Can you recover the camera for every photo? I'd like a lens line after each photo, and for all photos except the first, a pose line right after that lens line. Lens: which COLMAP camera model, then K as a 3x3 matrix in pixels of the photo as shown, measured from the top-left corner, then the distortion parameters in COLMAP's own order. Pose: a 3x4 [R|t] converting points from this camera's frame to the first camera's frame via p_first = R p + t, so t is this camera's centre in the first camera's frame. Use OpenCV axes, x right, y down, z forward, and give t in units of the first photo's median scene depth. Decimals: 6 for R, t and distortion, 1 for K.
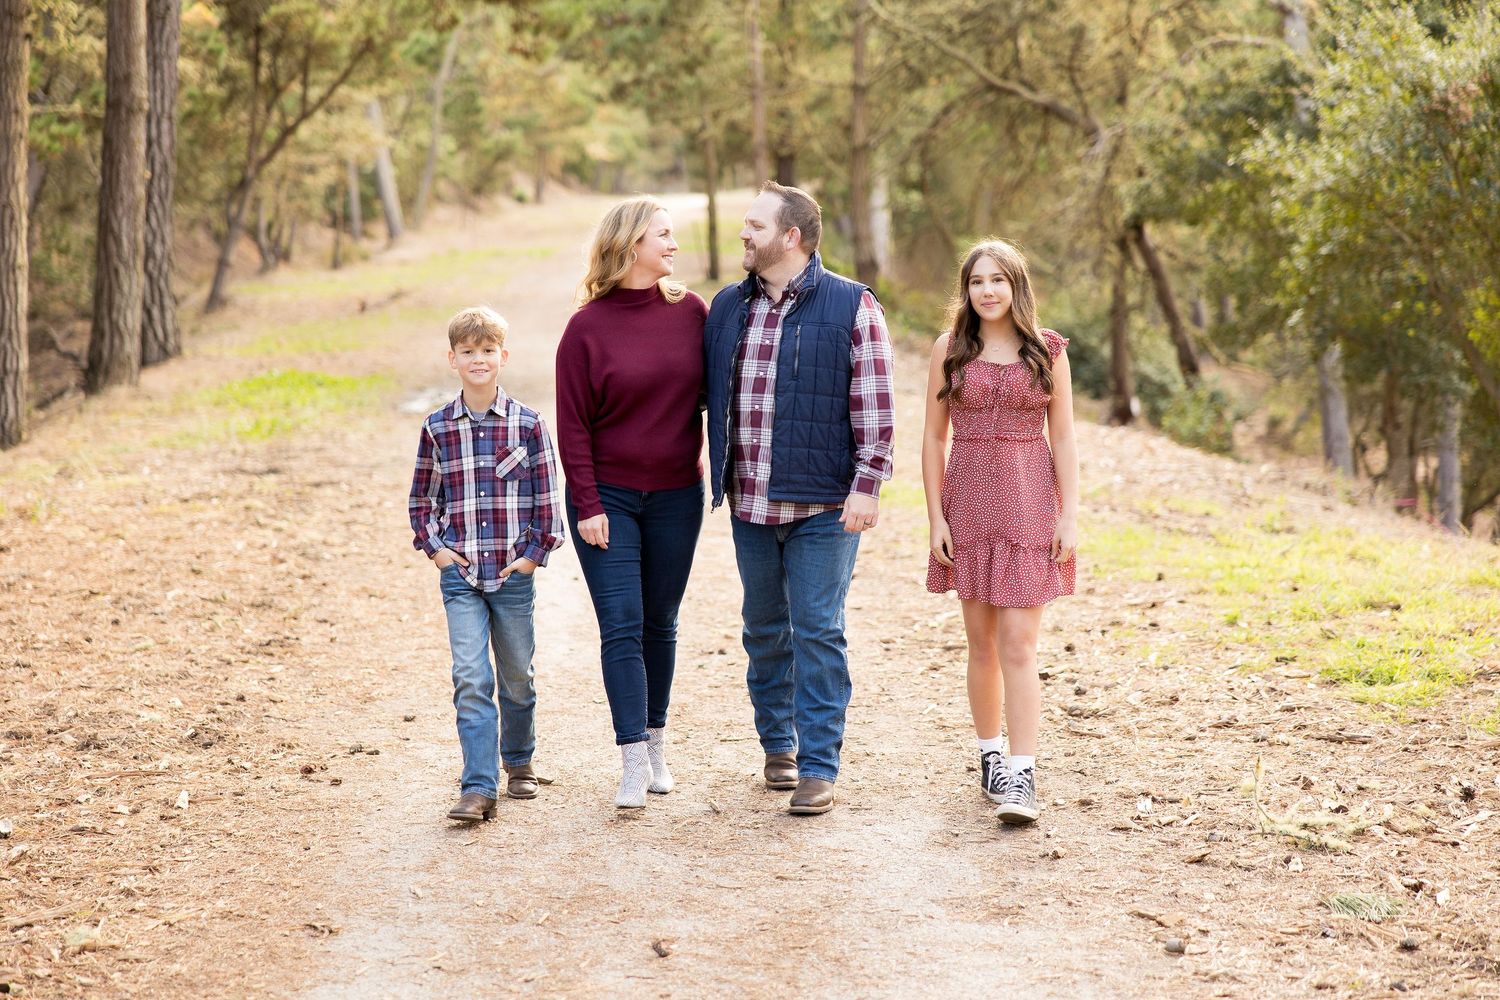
lens RADIAL K [[3056.1, 0, 750.0], [0, 3056.1, 500.0], [0, 0, 1]] dist [0.003610, 0.012322]
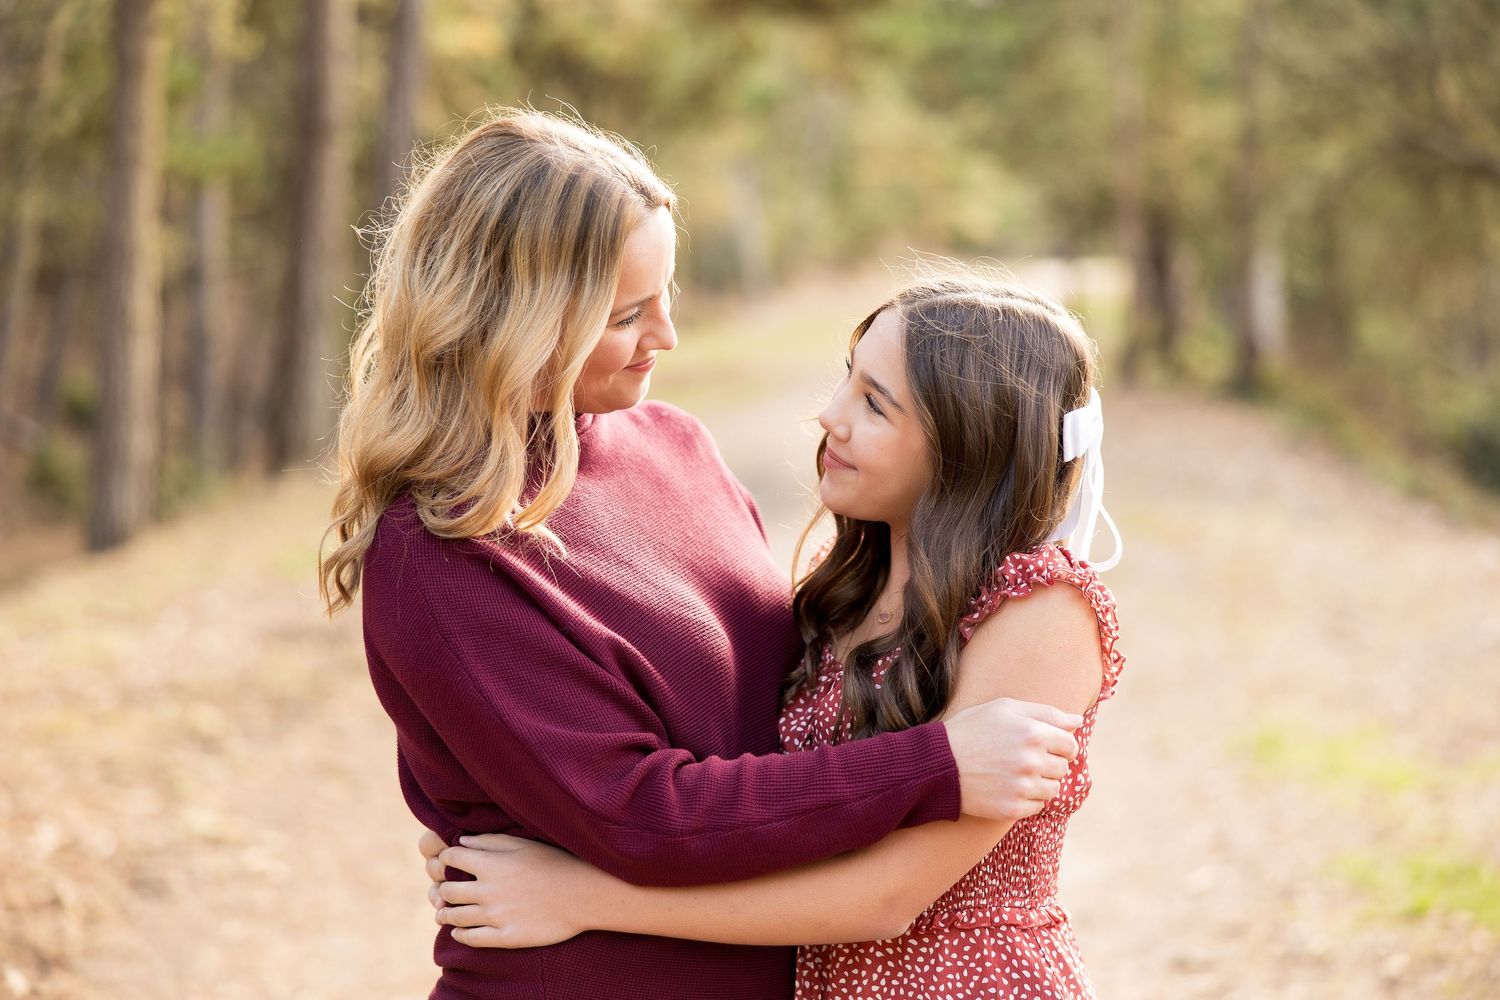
lens RADIAL K [[3056.1, 0, 750.0], [0, 3056.1, 500.0], [0, 0, 1]] dist [0.003610, 0.012322]
pose [[0.992028, 0.026852, -0.123125, 0.005265], [-0.029725, 0.999326, -0.021557, -0.011789], [0.122463, 0.025045, 0.992157, 0.135176]]
